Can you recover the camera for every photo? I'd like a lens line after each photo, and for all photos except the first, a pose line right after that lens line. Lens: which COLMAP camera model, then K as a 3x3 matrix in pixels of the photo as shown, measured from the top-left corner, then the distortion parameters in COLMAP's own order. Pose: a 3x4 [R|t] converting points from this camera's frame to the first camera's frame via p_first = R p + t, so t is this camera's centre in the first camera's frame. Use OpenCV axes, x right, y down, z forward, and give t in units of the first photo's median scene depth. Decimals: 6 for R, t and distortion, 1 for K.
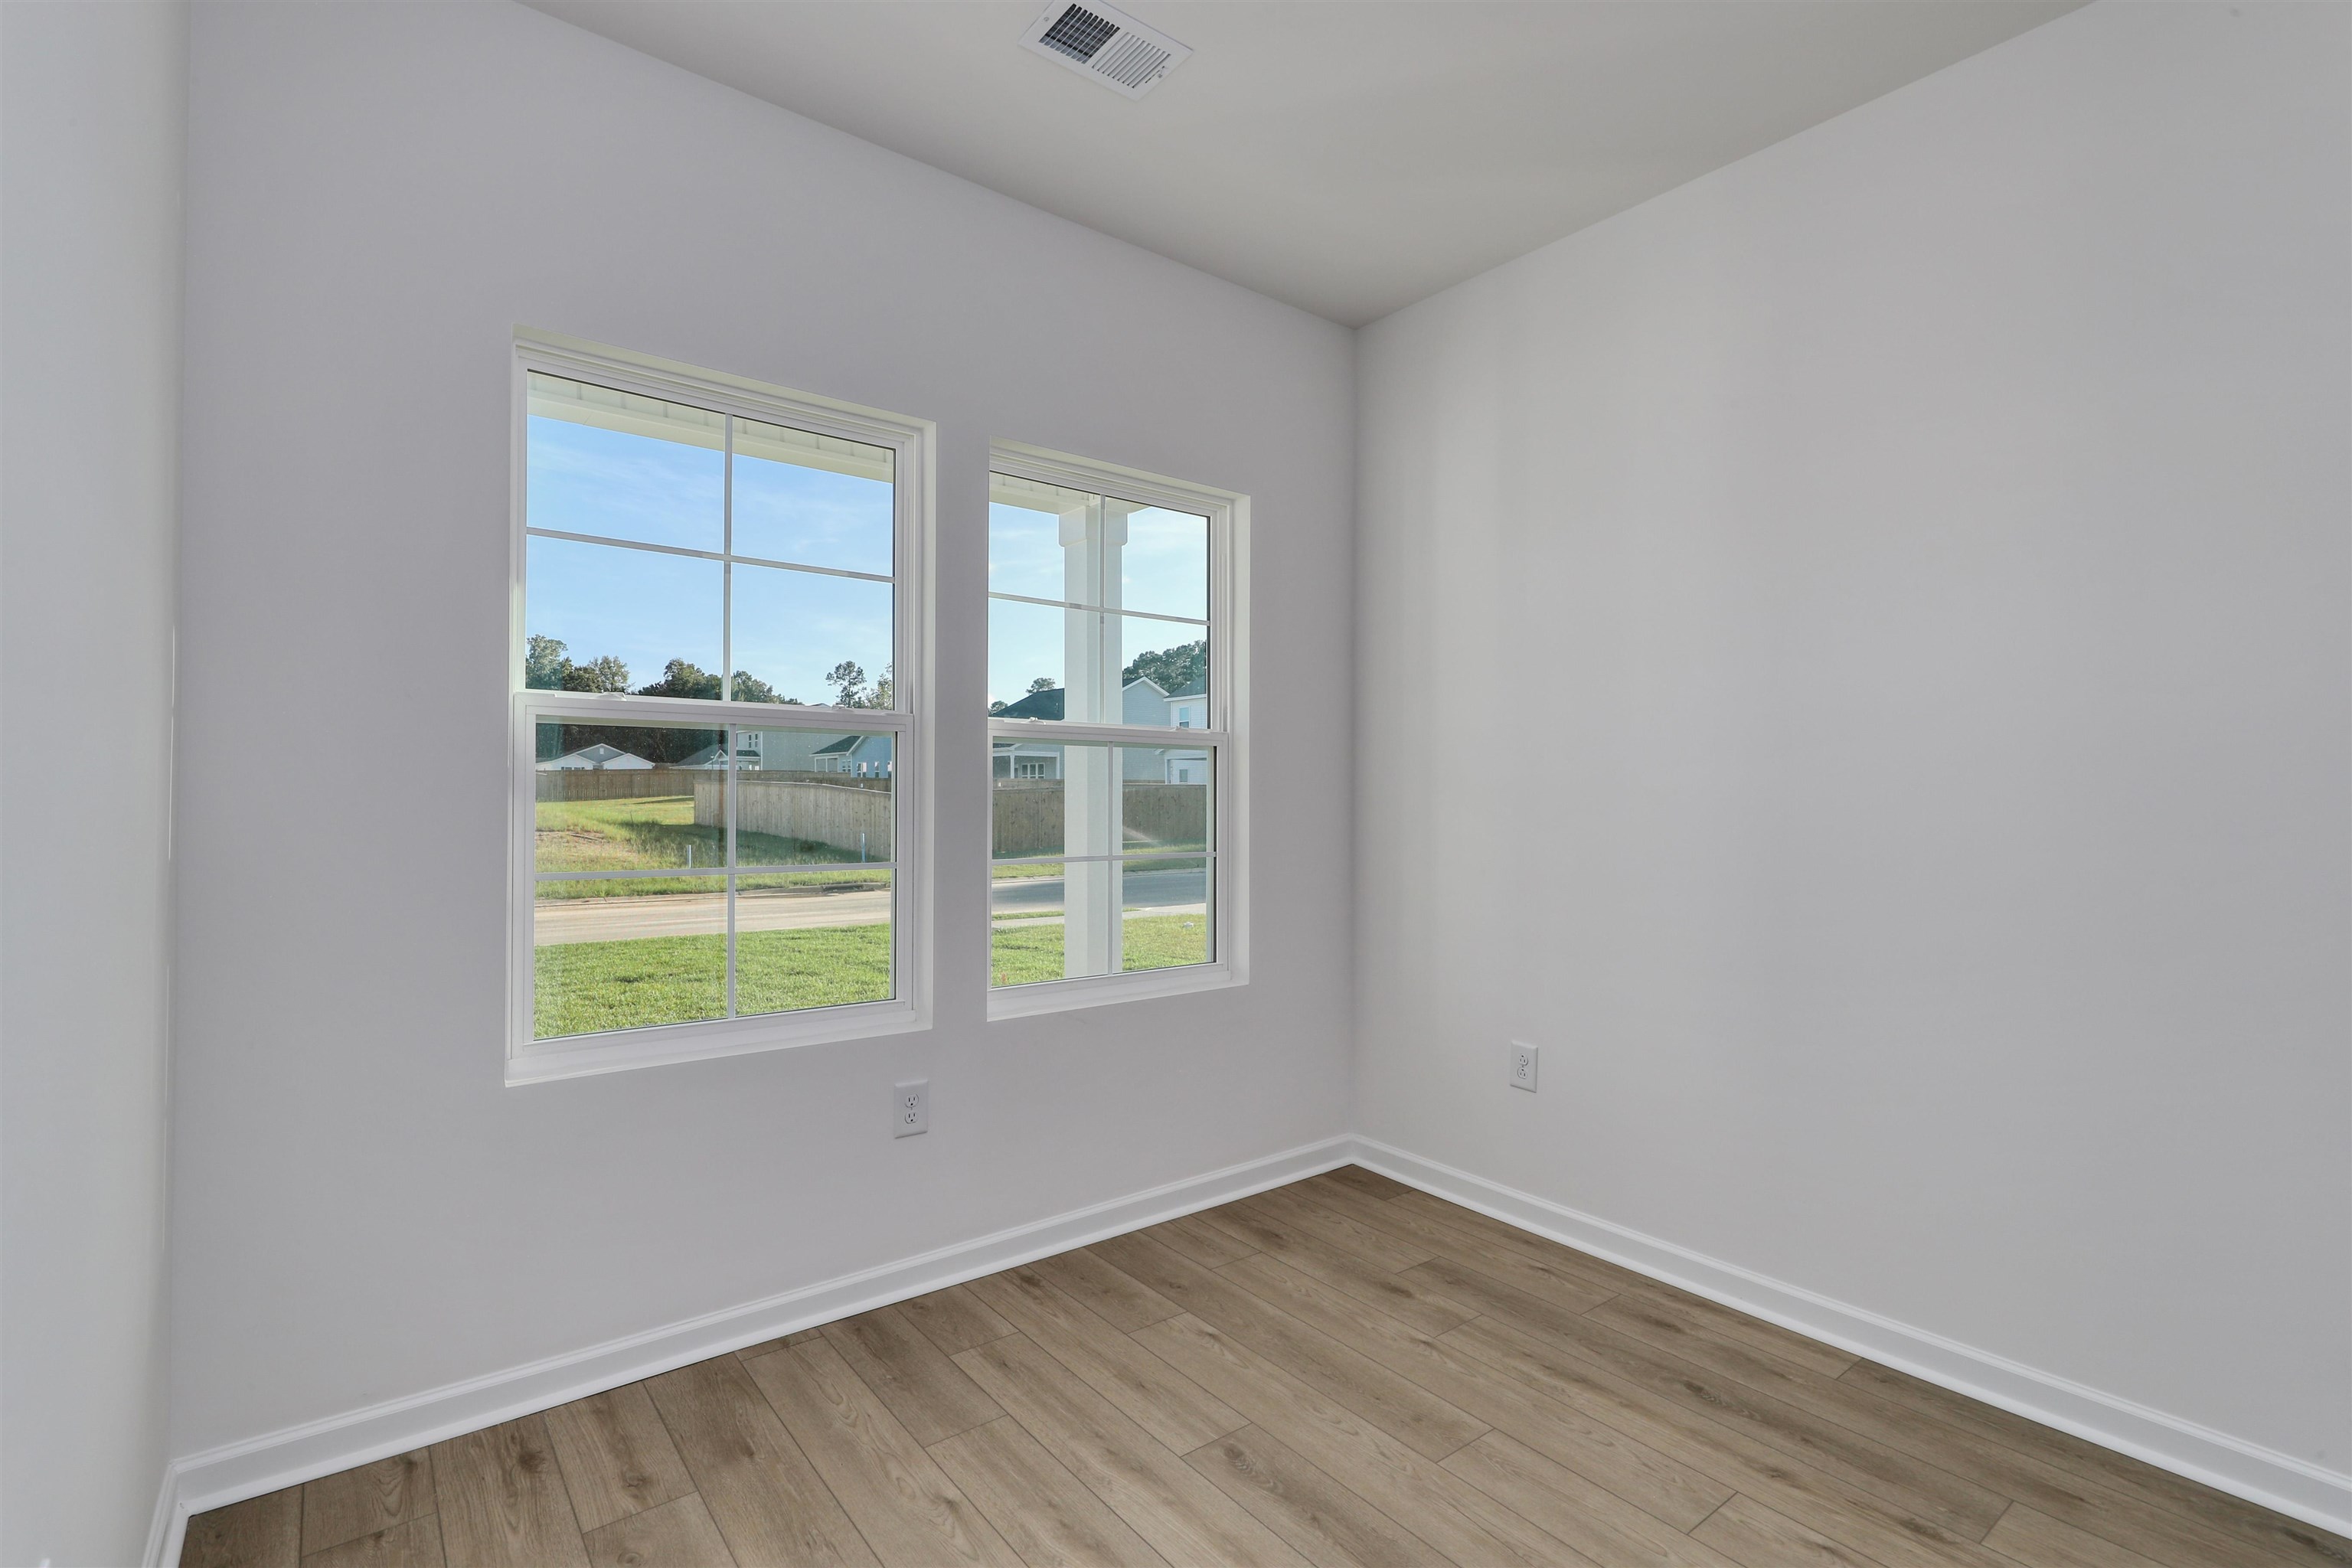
lens RADIAL K [[1043.6, 0, 1179.6], [0, 1043.6, 789.0], [0, 0, 1]] dist [-0.001614, -0.000162]
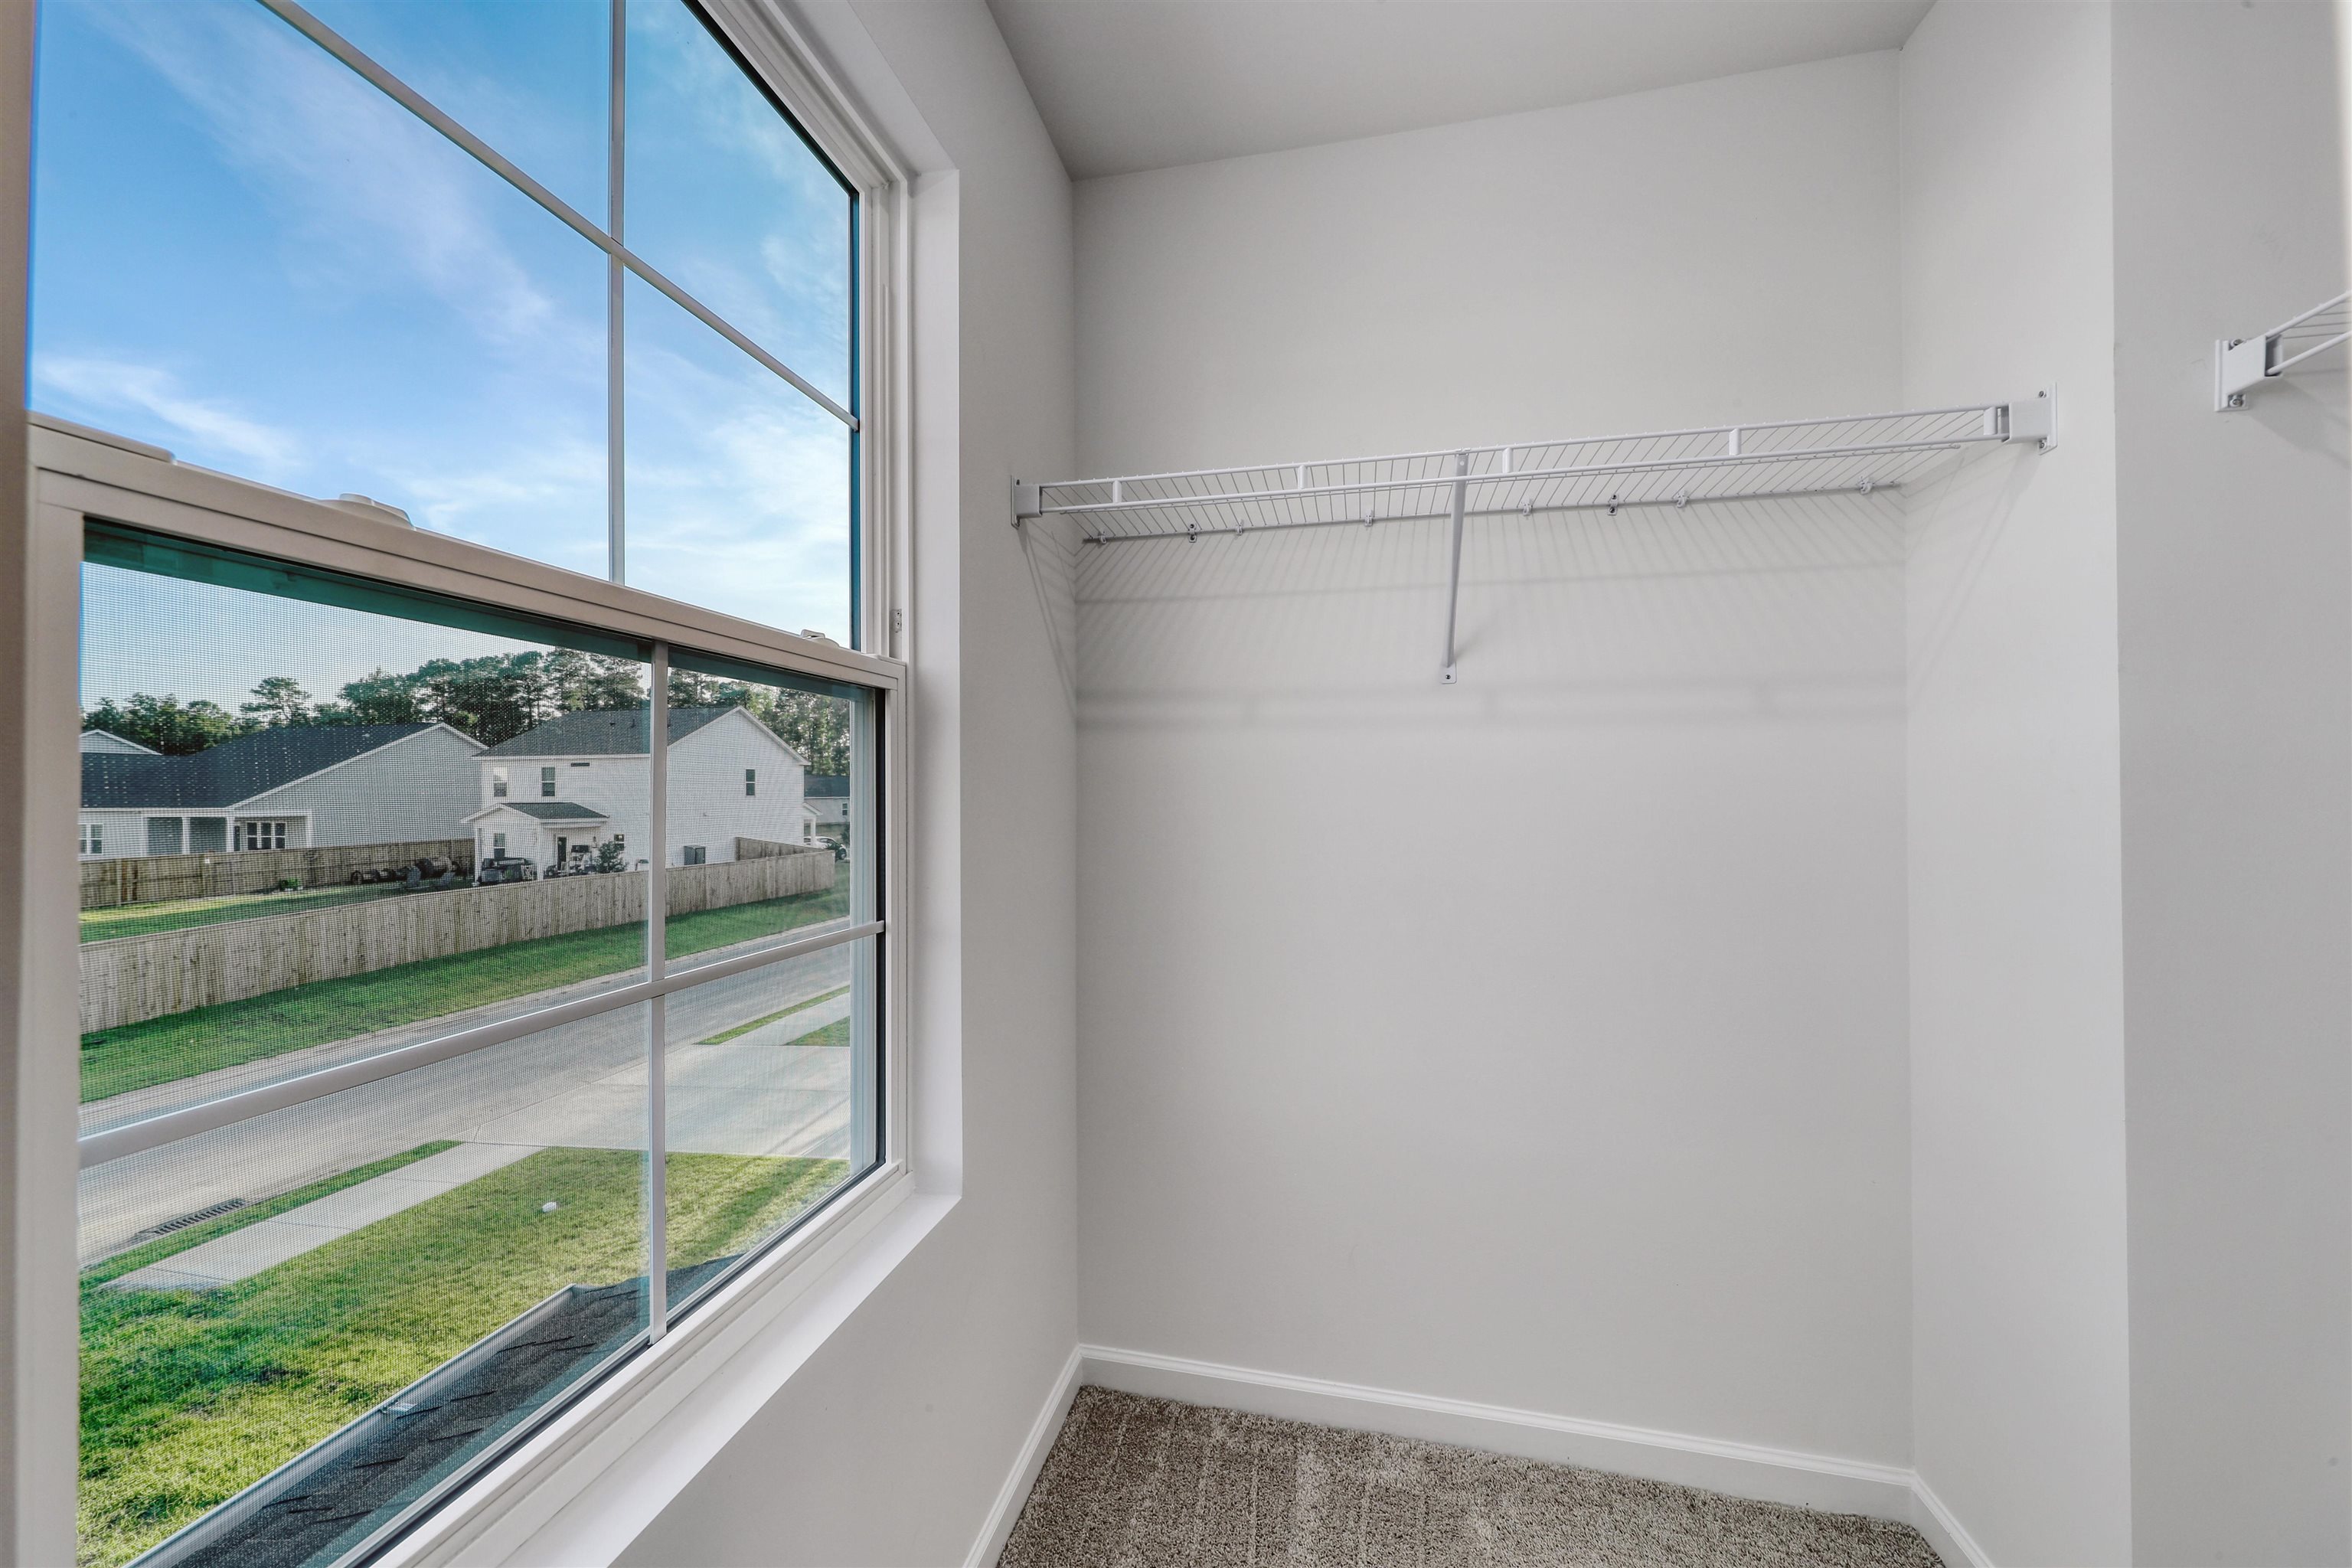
lens RADIAL K [[853.2, 0, 1168.1], [0, 853.2, 799.6], [0, 0, 1]] dist [-0.000148, 0.000105]
pose [[0.779792, 0.002772, 0.626033, -0.100781], [0.001672, 0.999977, -0.006511, 0.009798], [-0.626037, 0.006124, 0.779770, 0.633688]]
